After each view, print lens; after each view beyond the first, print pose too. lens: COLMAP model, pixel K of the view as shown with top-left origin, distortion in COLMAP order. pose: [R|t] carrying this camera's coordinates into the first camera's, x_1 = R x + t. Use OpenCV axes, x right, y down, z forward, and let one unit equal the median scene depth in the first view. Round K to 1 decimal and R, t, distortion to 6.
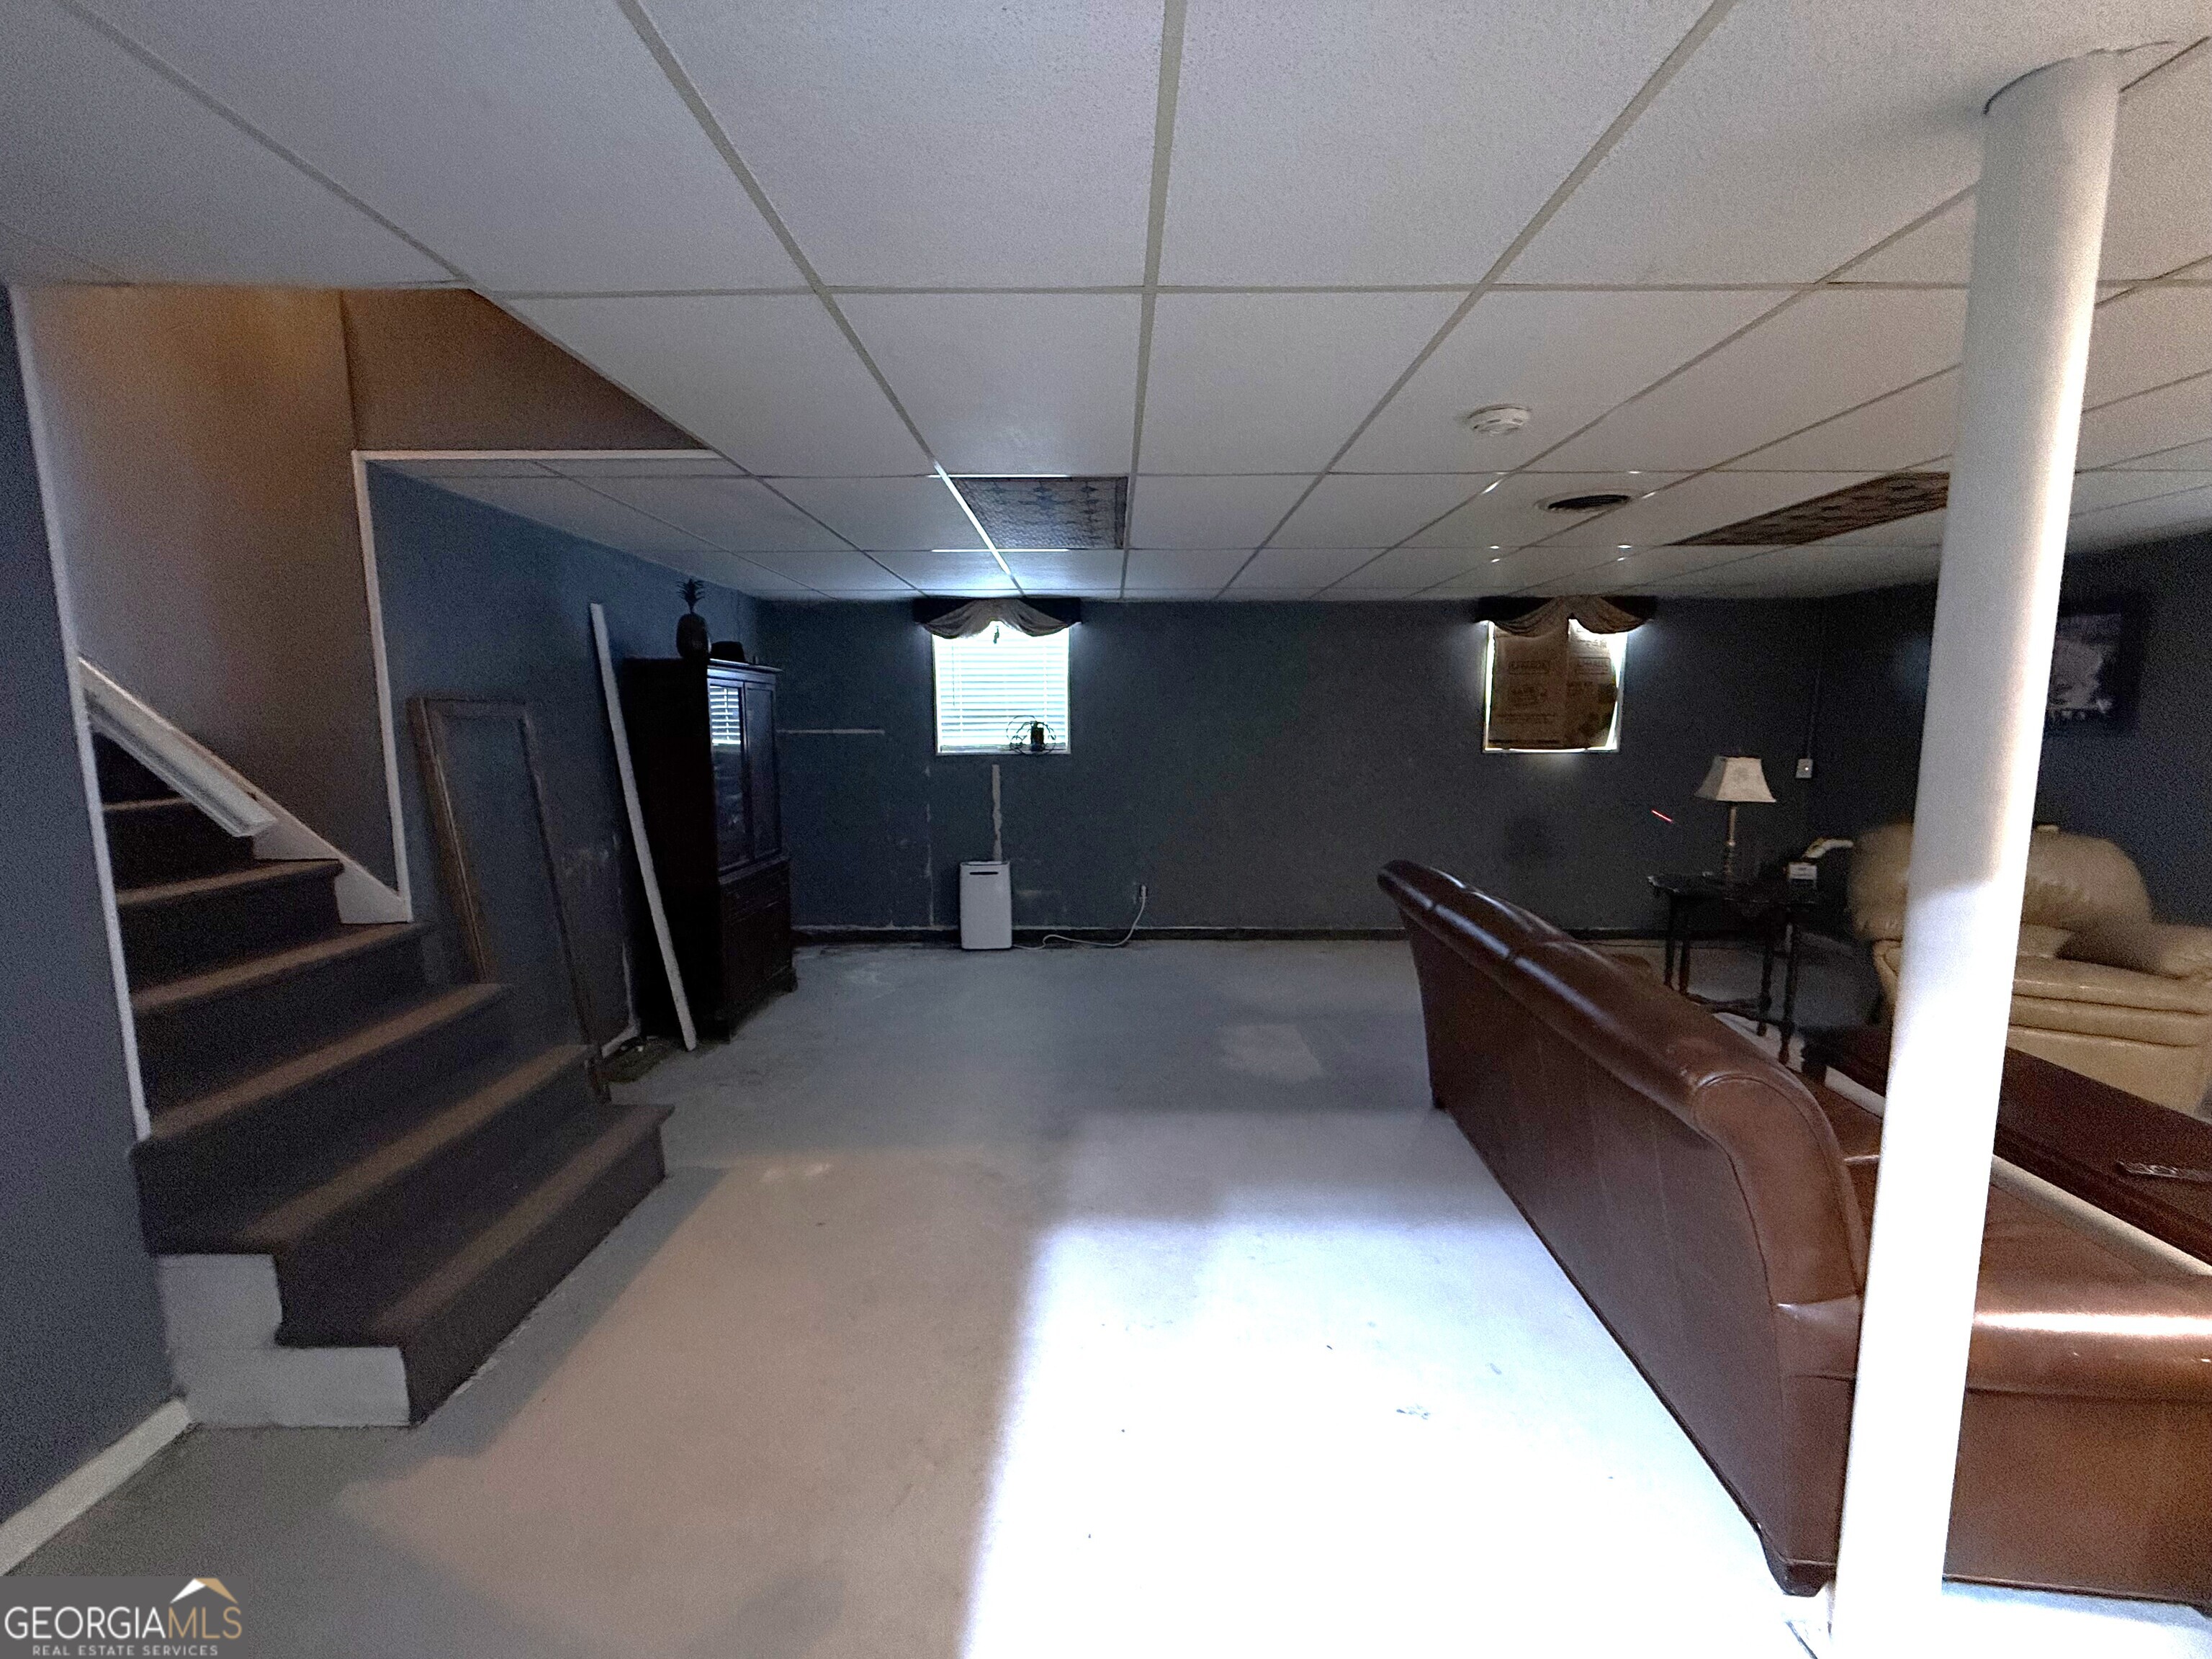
lens RADIAL K [[883.7, 0, 1108.5], [0, 883.7, 837.1], [0, 0, 1]] dist [-0.003821, 0.001241]
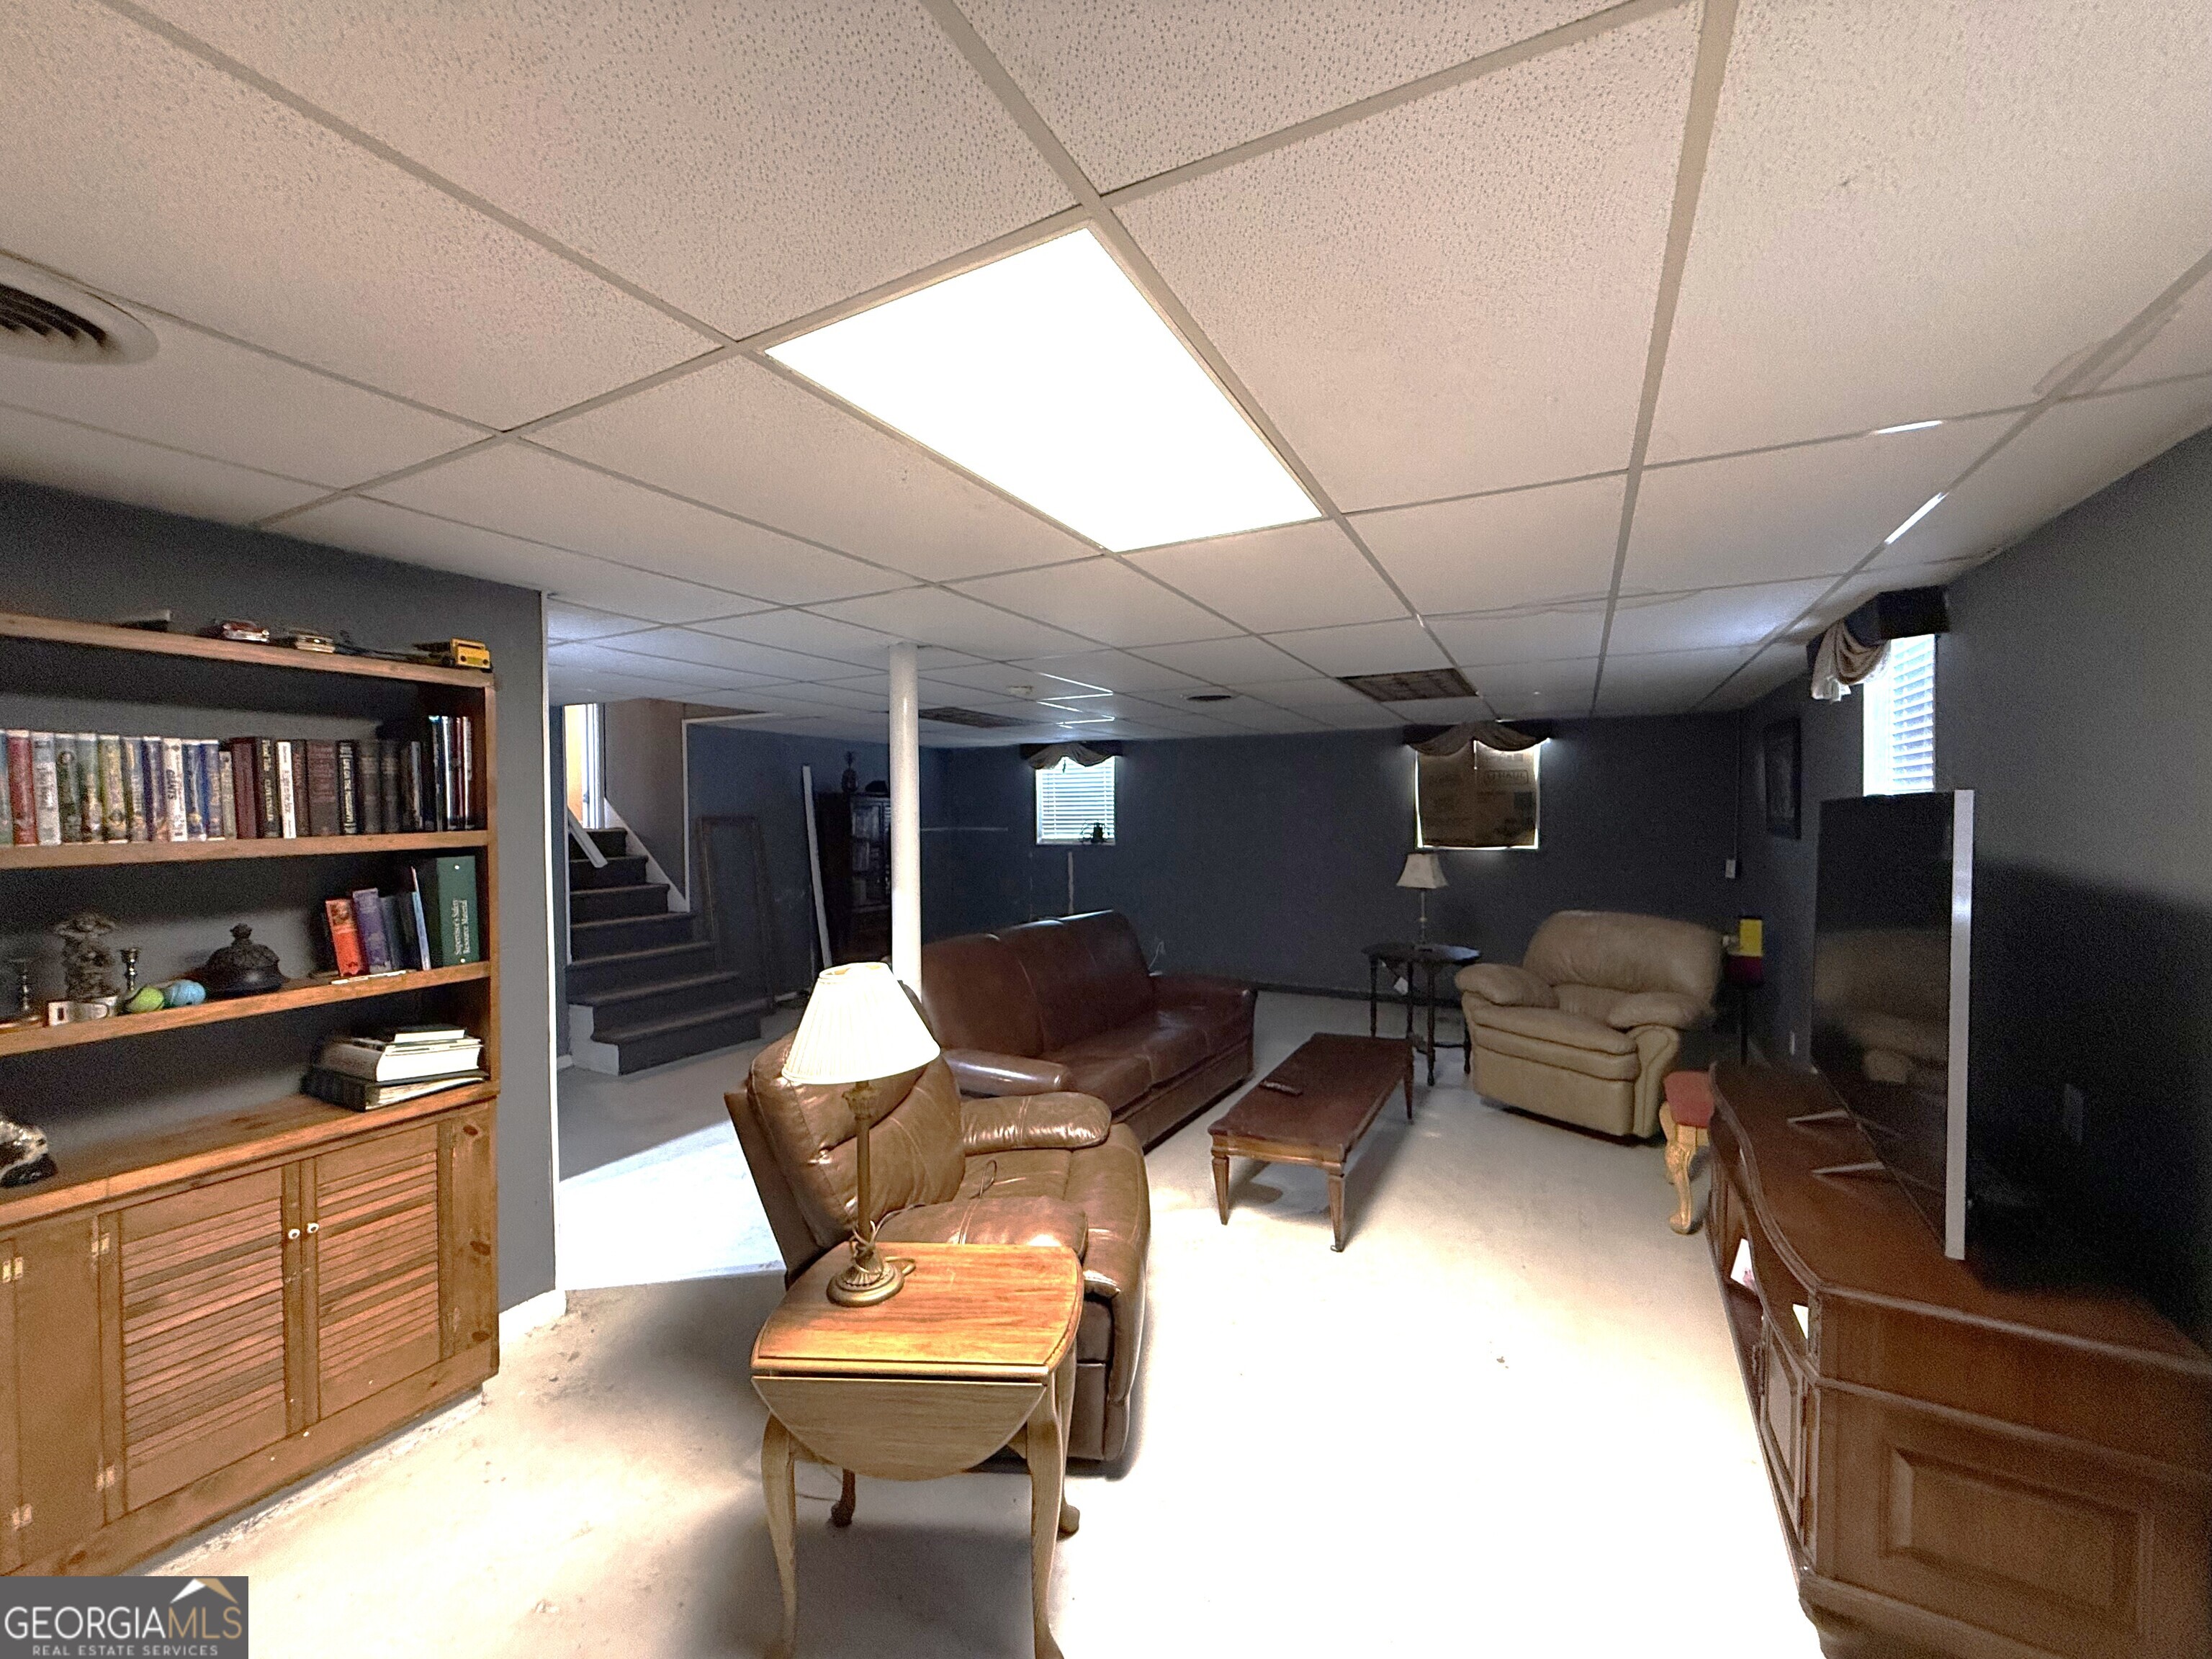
lens RADIAL K [[883.7, 0, 1106.9], [0, 883.7, 830.9], [0, 0, 1]] dist [-0.003821, 0.001241]
pose [[0.885759, 0.008473, -0.464068, 0.627636], [-0.058022, 0.994012, -0.092598, 0.017450], [0.460504, 0.108946, 0.880947, -0.284250]]
